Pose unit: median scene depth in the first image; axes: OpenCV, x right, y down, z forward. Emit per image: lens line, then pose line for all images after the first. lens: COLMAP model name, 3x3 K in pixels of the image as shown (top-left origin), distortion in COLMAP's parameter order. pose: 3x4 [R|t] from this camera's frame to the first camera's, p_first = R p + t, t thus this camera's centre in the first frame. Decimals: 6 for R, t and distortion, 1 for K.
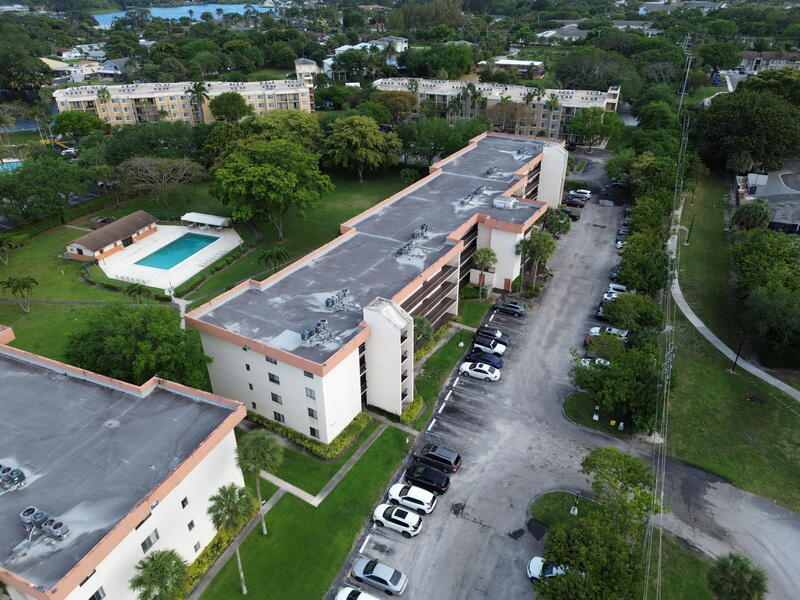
lens RADIAL K [[566.8, 0, 400.8], [0, 566.8, 305.9], [0, 0, 1]] dist [0.056449, -0.051281]
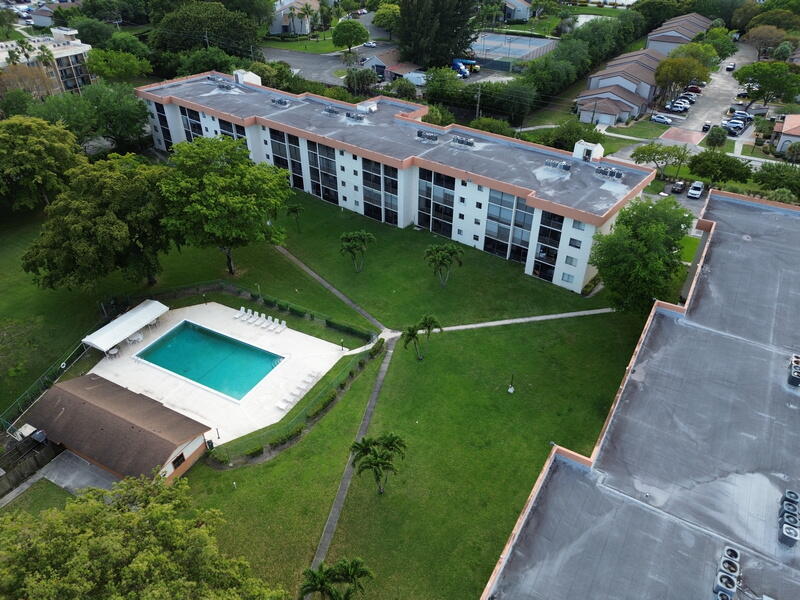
lens RADIAL K [[566.8, 0, 398.9], [0, 566.8, 301.5], [0, 0, 1]] dist [0.056449, -0.051281]
pose [[0.138766, -0.563511, 0.814370, -0.851996], [0.491667, 0.753025, 0.437284, -0.320856], [-0.859655, 0.339719, 0.381555, 0.582771]]
